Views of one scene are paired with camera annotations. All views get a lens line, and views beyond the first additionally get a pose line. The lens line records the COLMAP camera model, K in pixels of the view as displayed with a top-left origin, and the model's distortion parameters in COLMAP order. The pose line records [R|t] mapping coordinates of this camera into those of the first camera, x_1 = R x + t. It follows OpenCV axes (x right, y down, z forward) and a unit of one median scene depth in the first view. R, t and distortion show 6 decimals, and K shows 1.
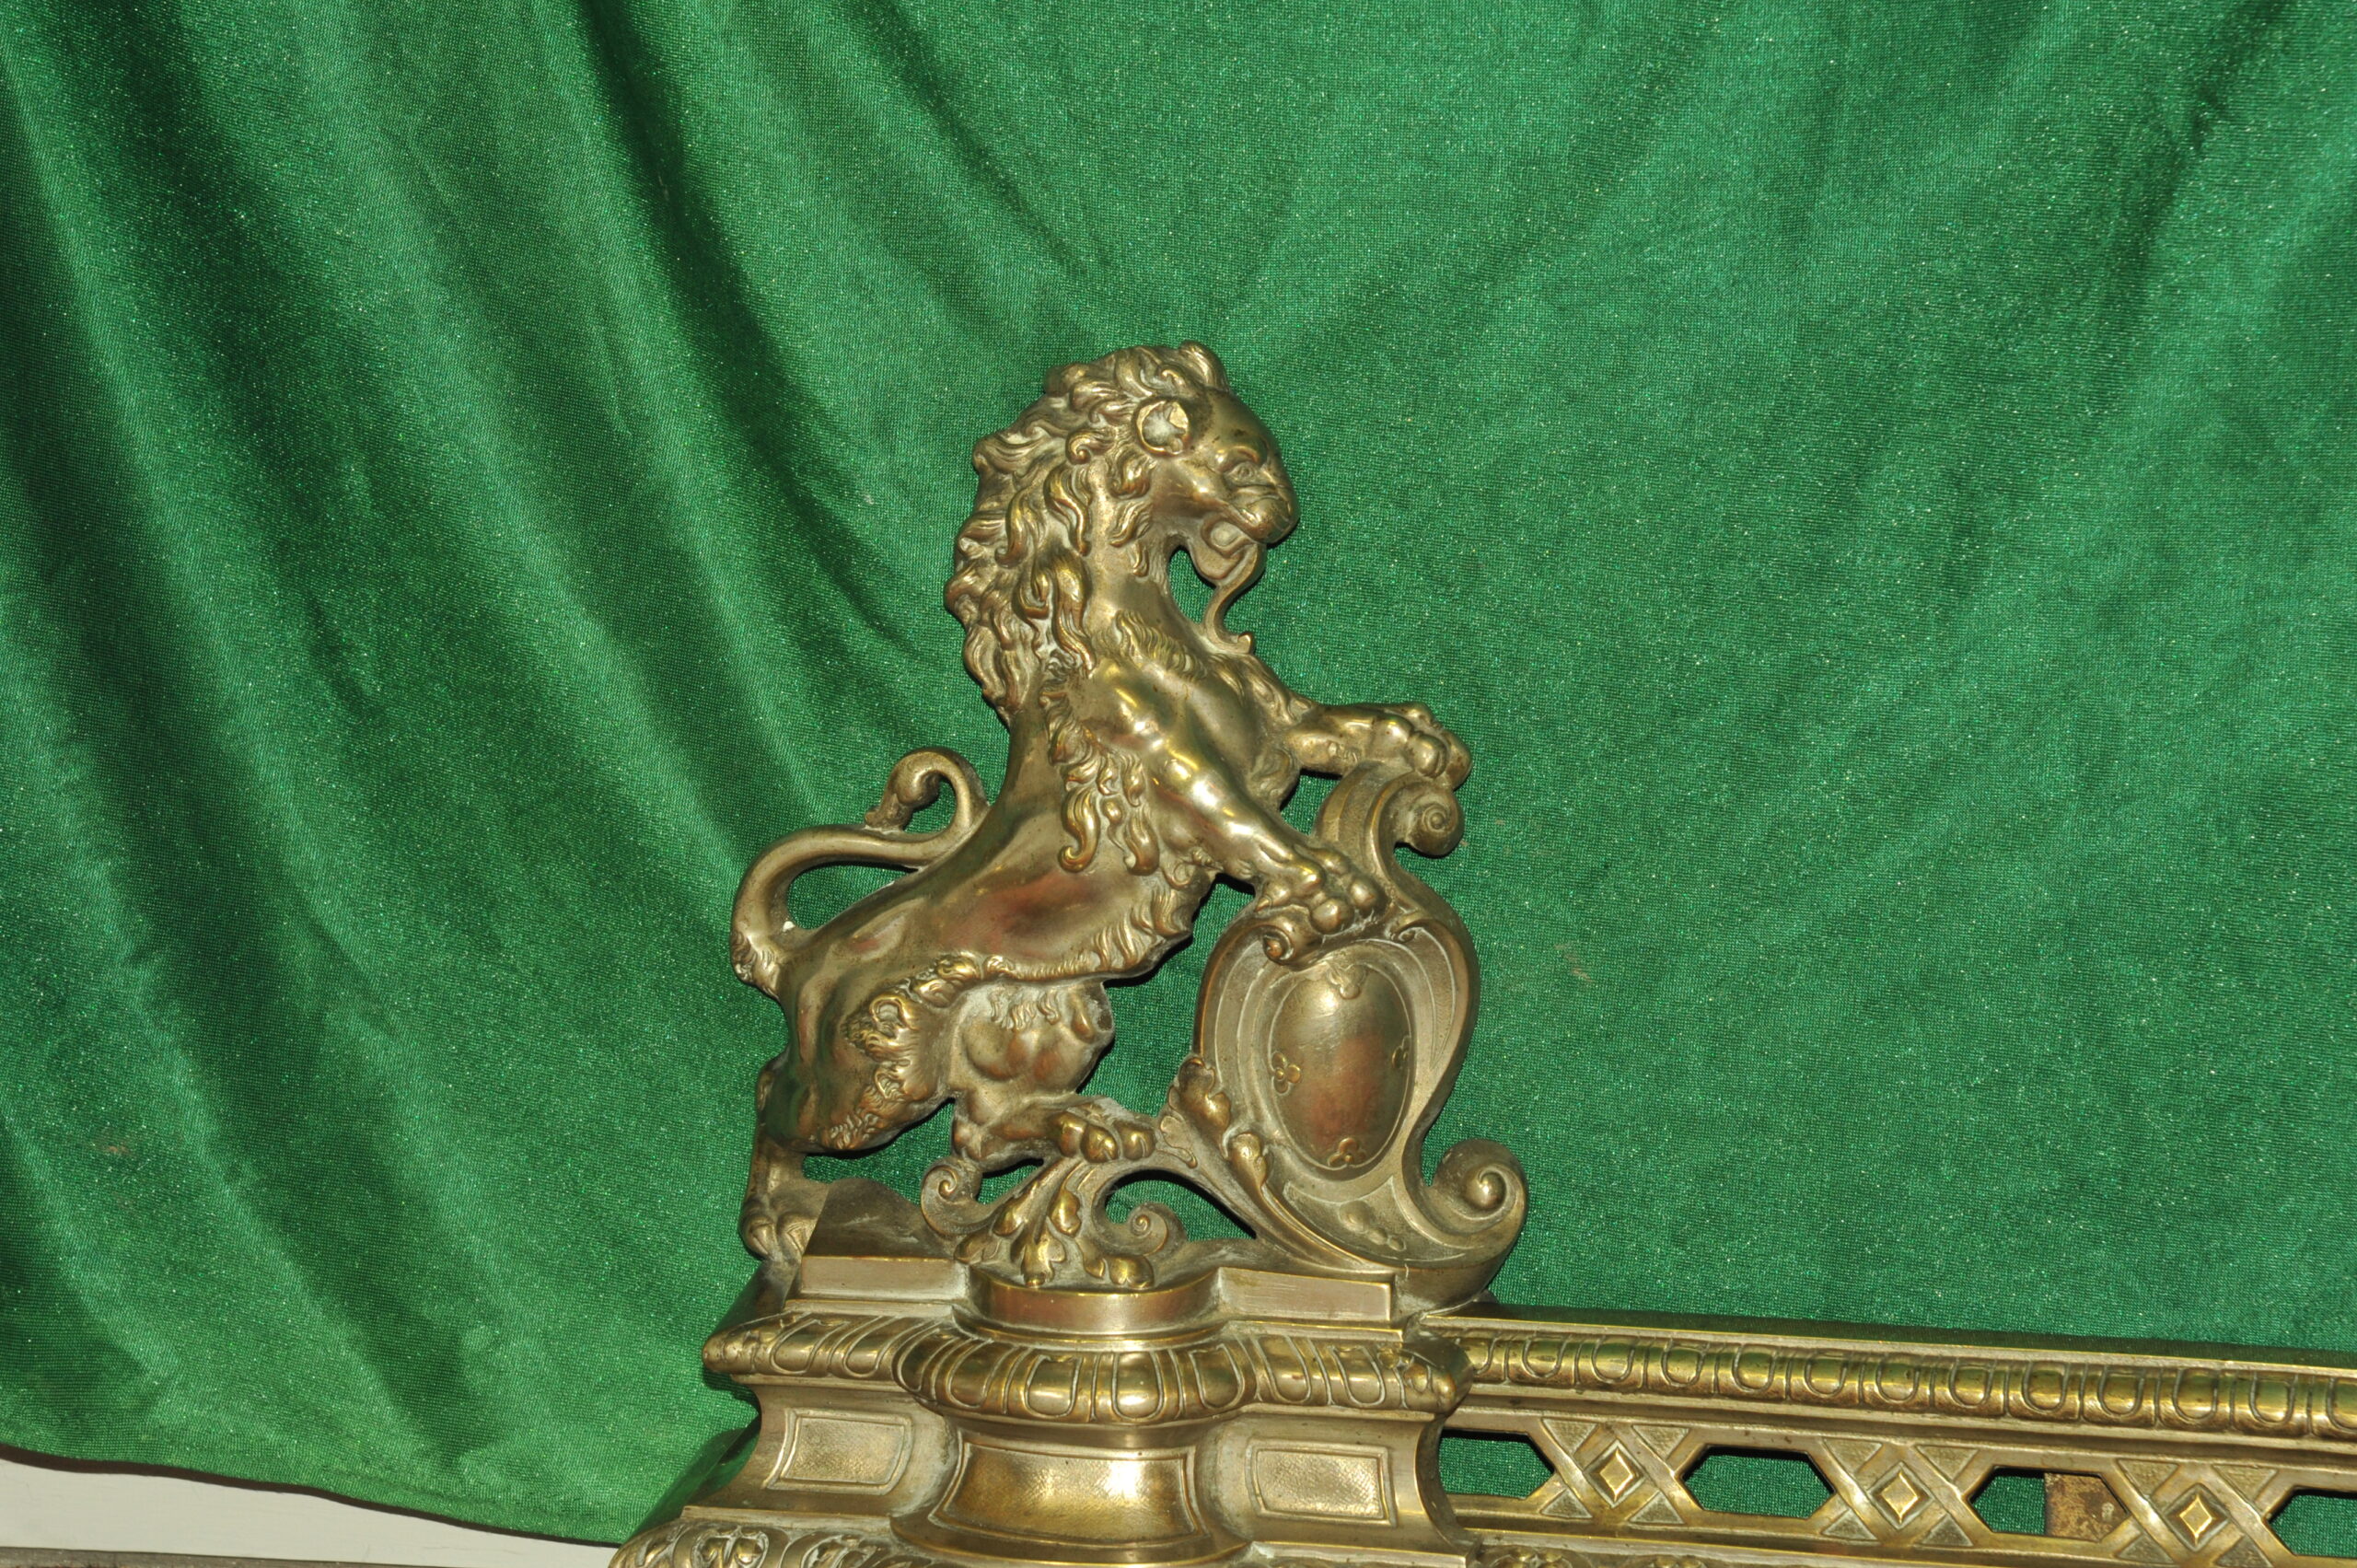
lens RADIAL K [[6996.0, 0, 1170.3], [0, 6996.0, 761.4], [0, 0, 1]] dist [0.815597, 0.000000]
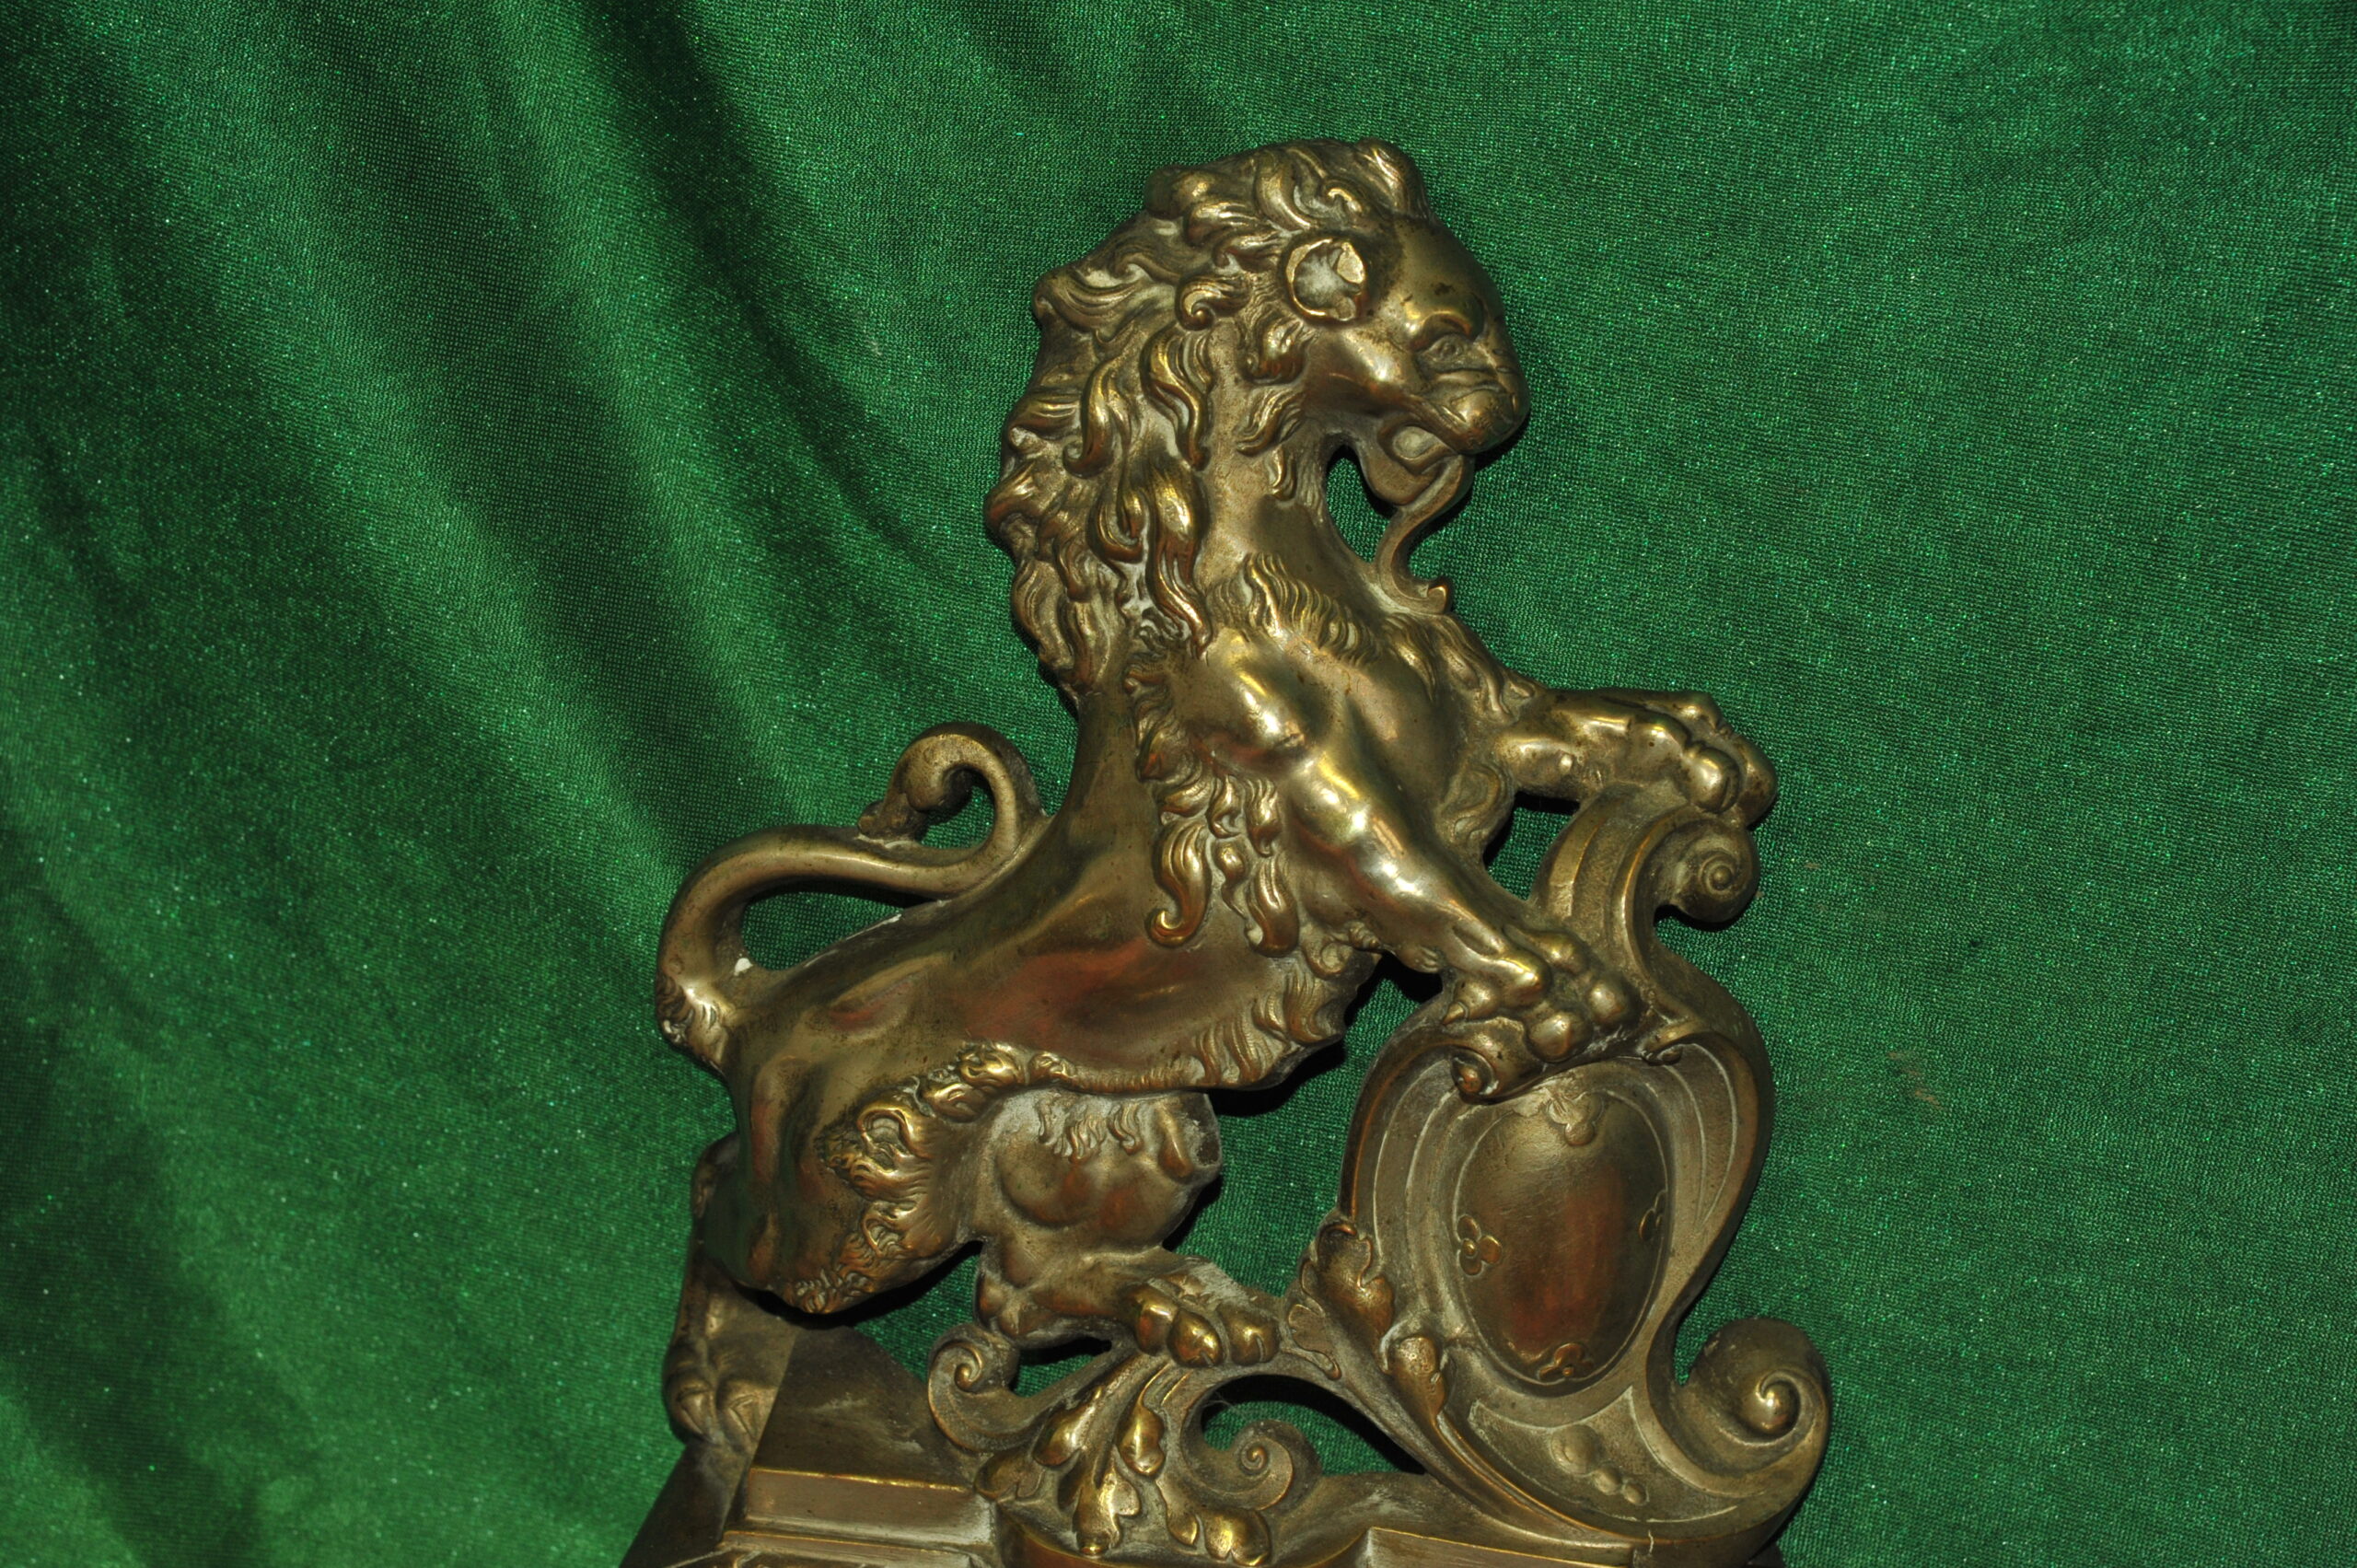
lens RADIAL K [[6996.0, 0, 1181.8], [0, 6996.0, 795.0], [0, 0, 1]] dist [0.815597, 0.000000]
pose [[0.999520, 0.030312, -0.006421, -0.008670], [-0.029173, 0.990478, 0.134544, -0.086564], [0.010438, -0.134293, 0.990887, 0.341754]]
